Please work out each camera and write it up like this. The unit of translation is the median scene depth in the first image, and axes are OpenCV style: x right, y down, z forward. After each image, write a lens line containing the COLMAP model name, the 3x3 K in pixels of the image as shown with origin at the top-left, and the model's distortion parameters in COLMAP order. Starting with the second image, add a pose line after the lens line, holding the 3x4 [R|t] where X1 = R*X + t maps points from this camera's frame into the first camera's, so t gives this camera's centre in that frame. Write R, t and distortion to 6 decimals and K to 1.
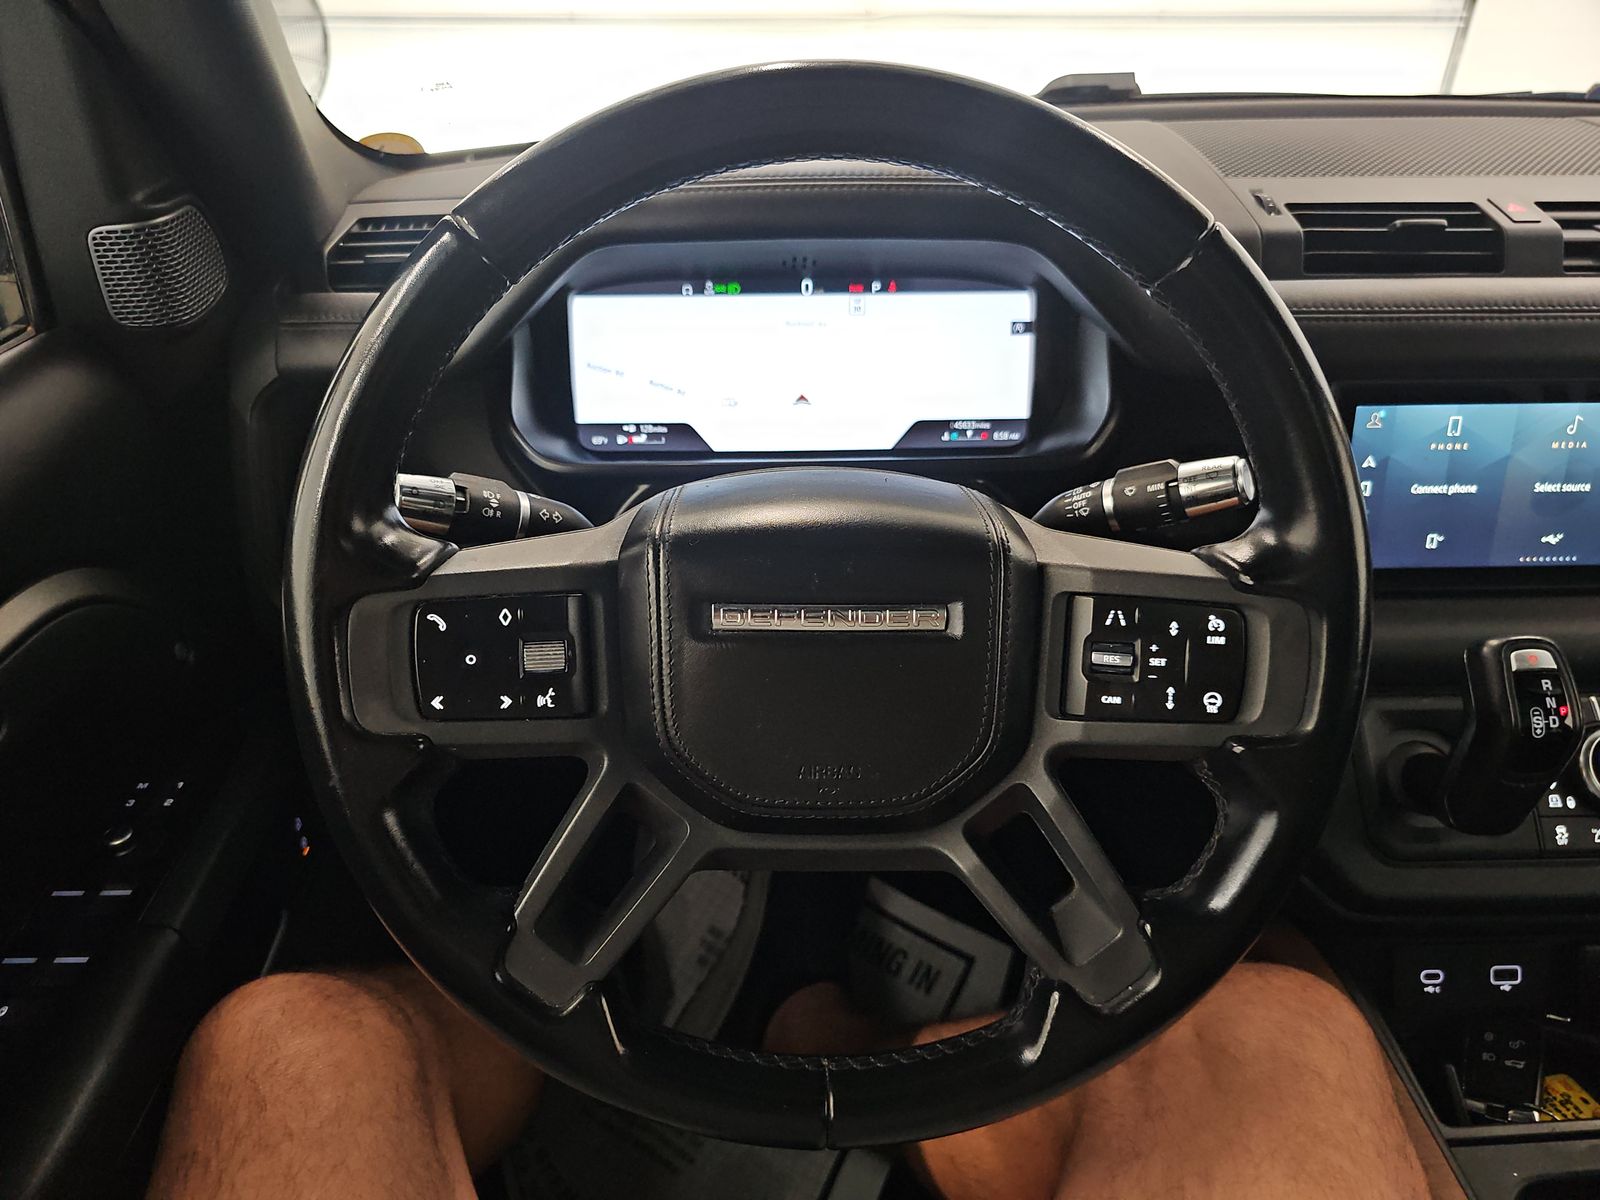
lens RADIAL K [[1069.8, 0, 790.5], [0, 1069.8, 615.9], [0, 0, 1]] dist [0.035148, -0.027551]
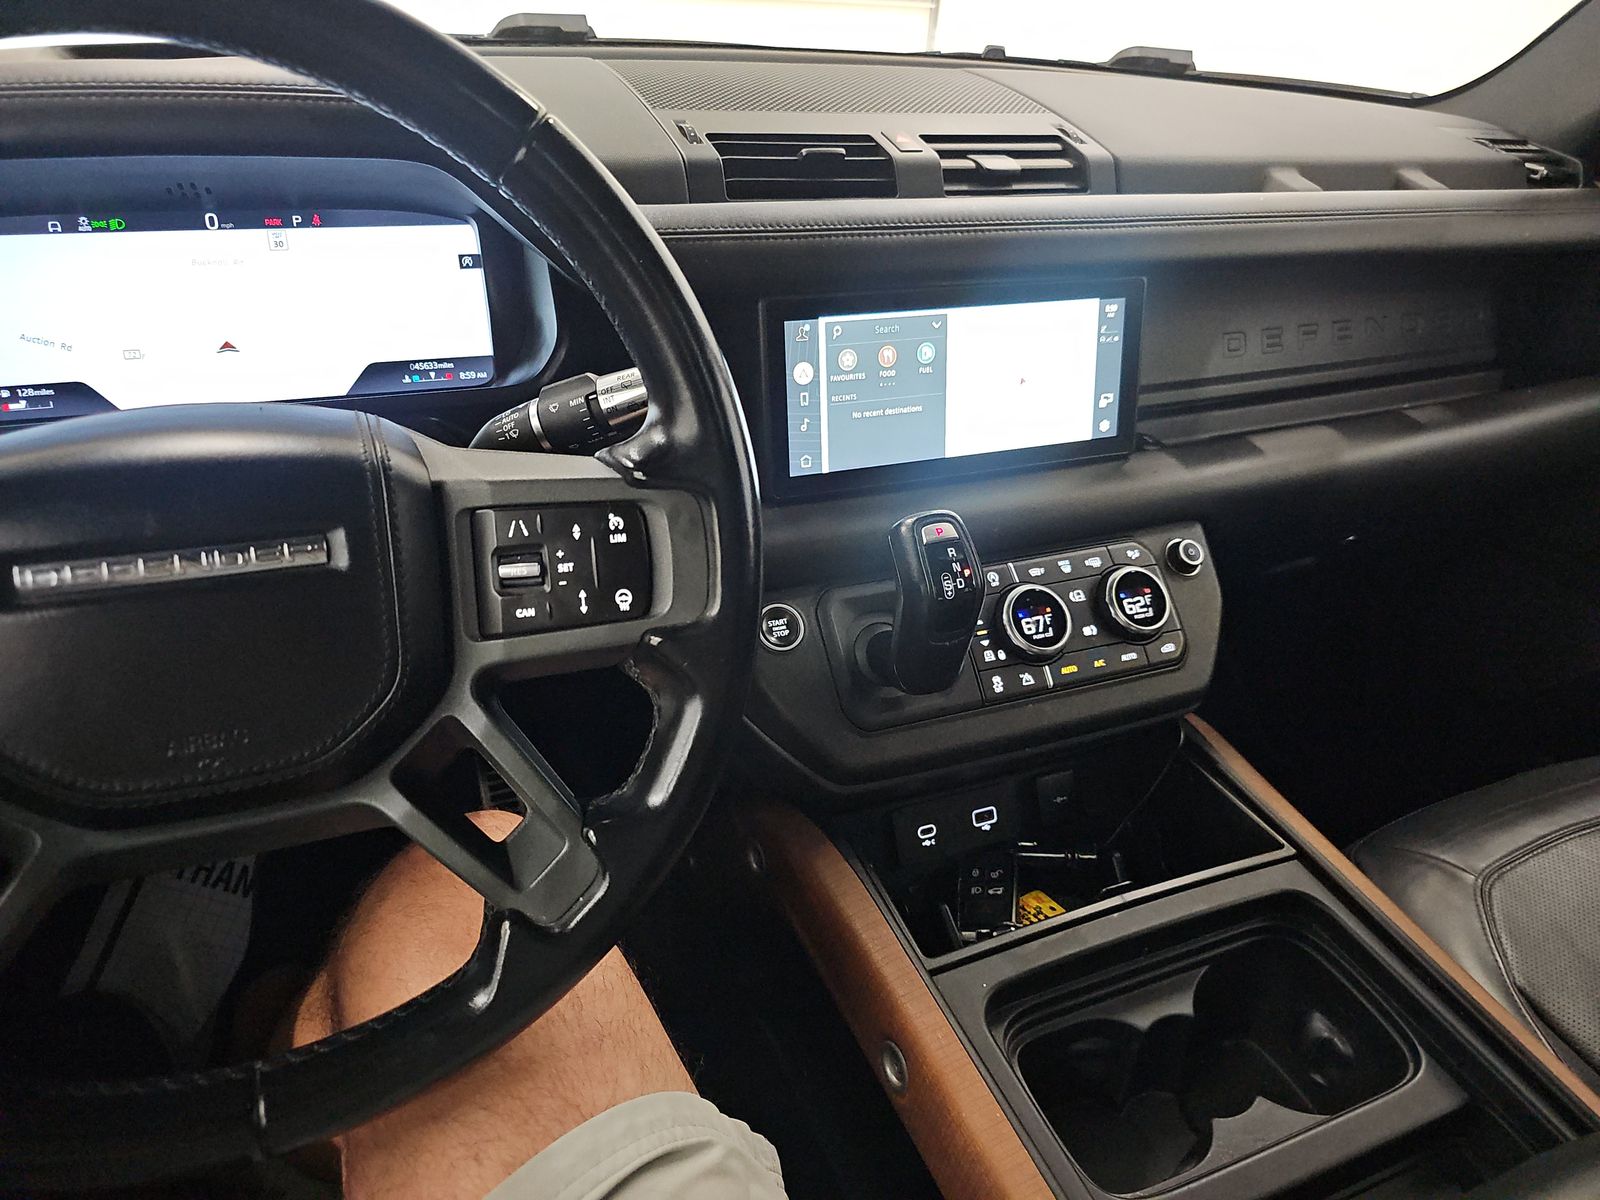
lens RADIAL K [[1069.8, 0, 789.1], [0, 1069.8, 592.3], [0, 0, 1]] dist [0.035148, -0.027551]
pose [[0.931372, -0.136153, 0.337651, 0.139387], [0.135474, 0.990448, 0.025692, 0.047923], [-0.337923, 0.021814, 0.940921, 0.003168]]
